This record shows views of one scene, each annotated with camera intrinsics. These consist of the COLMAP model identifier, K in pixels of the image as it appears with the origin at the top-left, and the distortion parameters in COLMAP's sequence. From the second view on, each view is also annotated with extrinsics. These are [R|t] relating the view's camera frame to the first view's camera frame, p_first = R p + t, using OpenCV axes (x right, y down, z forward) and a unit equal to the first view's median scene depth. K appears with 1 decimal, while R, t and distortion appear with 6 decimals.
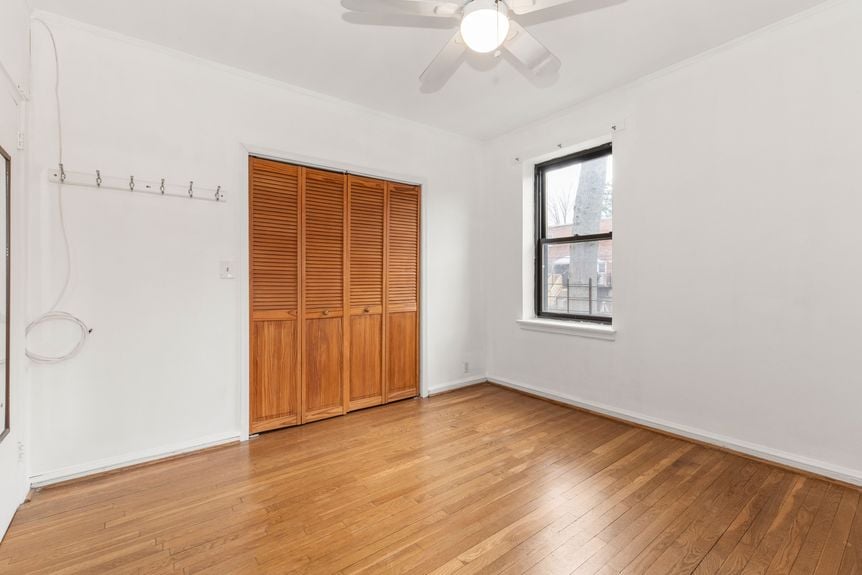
lens RADIAL K [[372.2, 0, 434.2], [0, 372.2, 282.2], [0, 0, 1]] dist [-0.001268, -0.000605]
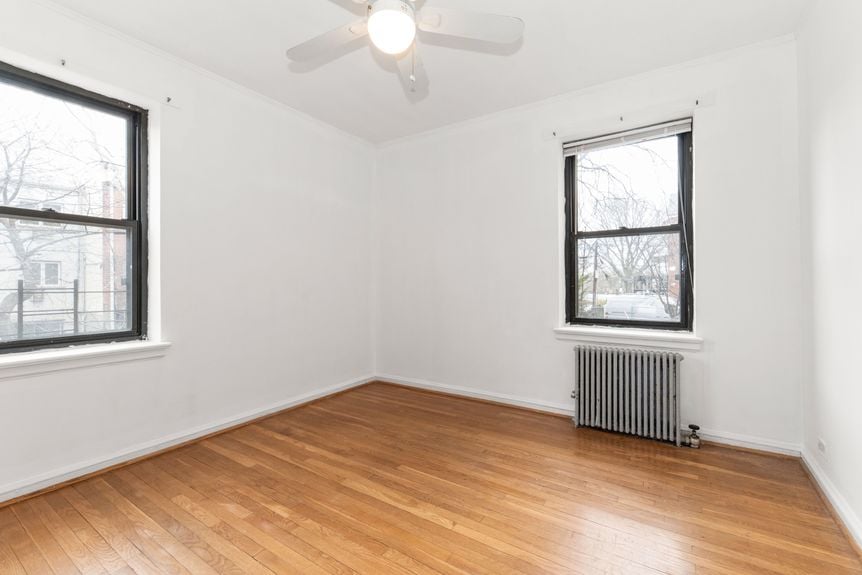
lens RADIAL K [[374.9, 0, 435.7], [0, 374.9, 283.4], [0, 0, 1]] dist [-0.001126, -0.000595]
pose [[-0.320320, 0.001827, 0.947308, -0.566559], [0.010811, 0.999940, 0.001727, 0.002818], [-0.947248, 0.010794, -0.320321, 0.800836]]
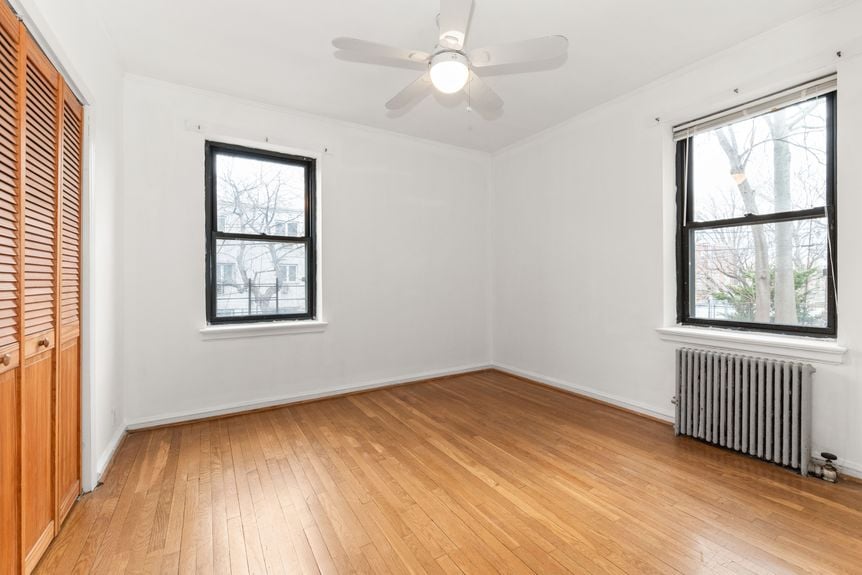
lens RADIAL K [[372.2, 0, 434.2], [0, 372.2, 282.2], [0, 0, 1]] dist [-0.001268, -0.000605]
pose [[0.117122, -0.003285, 0.993112, -0.728334], [0.011720, 0.999929, 0.001925, 0.005949], [-0.993048, 0.011414, 0.117152, 0.598898]]
